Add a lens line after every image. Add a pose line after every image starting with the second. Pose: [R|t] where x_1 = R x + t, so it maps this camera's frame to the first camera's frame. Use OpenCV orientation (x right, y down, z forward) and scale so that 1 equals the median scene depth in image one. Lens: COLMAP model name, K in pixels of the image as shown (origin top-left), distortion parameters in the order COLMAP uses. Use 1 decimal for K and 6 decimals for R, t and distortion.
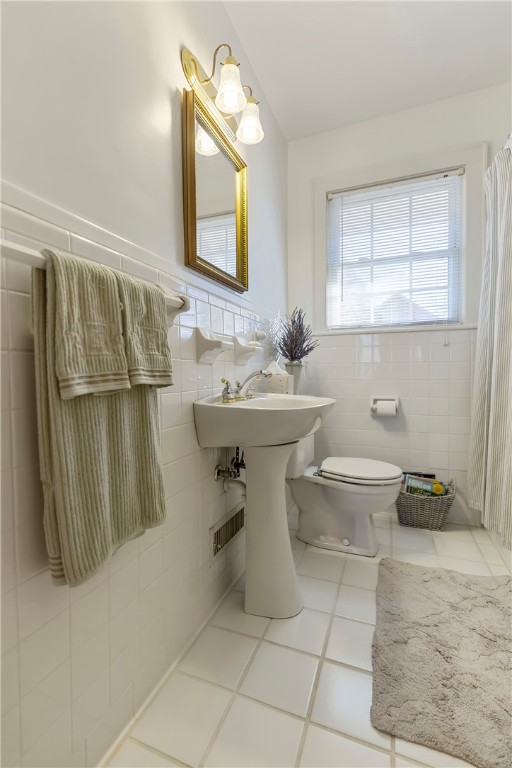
lens RADIAL K [[338.6, 0, 255.2], [0, 338.6, 374.0], [0, 0, 1]] dist [0.000795, 0.000121]
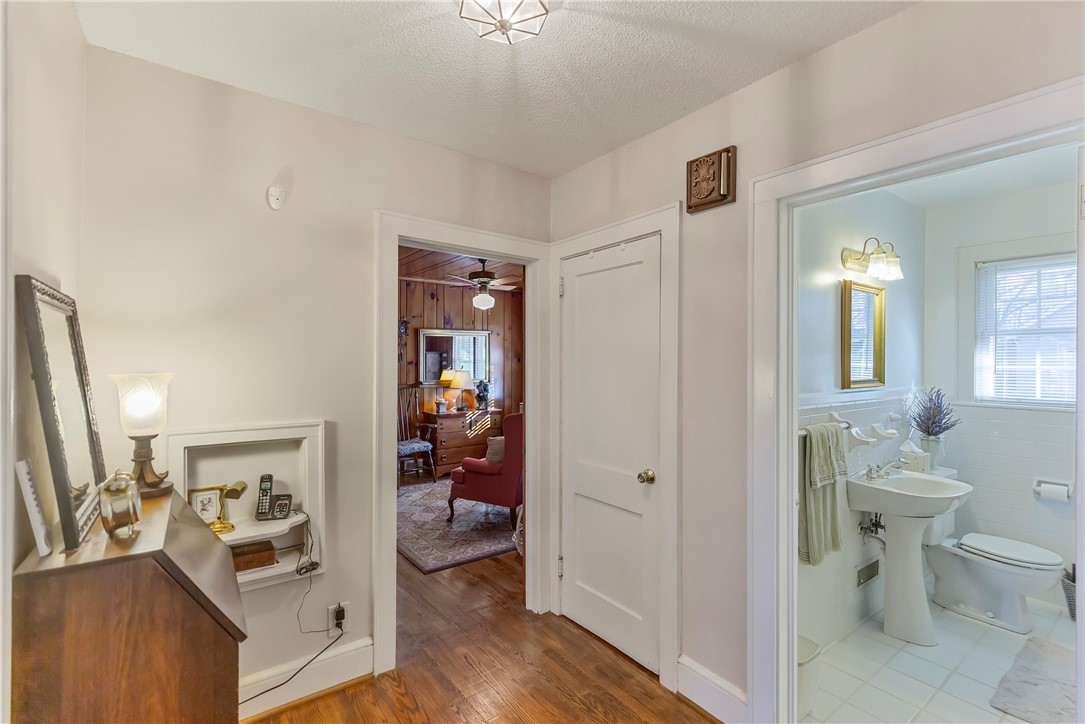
lens RADIAL K [[490.4, 0, 546.9], [0, 490.4, 356.8], [0, 0, 1]] dist [0.003192, 0.000357]
pose [[0.852444, 0.010268, -0.522718, -0.126575], [-0.015735, 0.999858, -0.006018, -0.298814], [0.522582, 0.013355, 0.852484, -1.101791]]
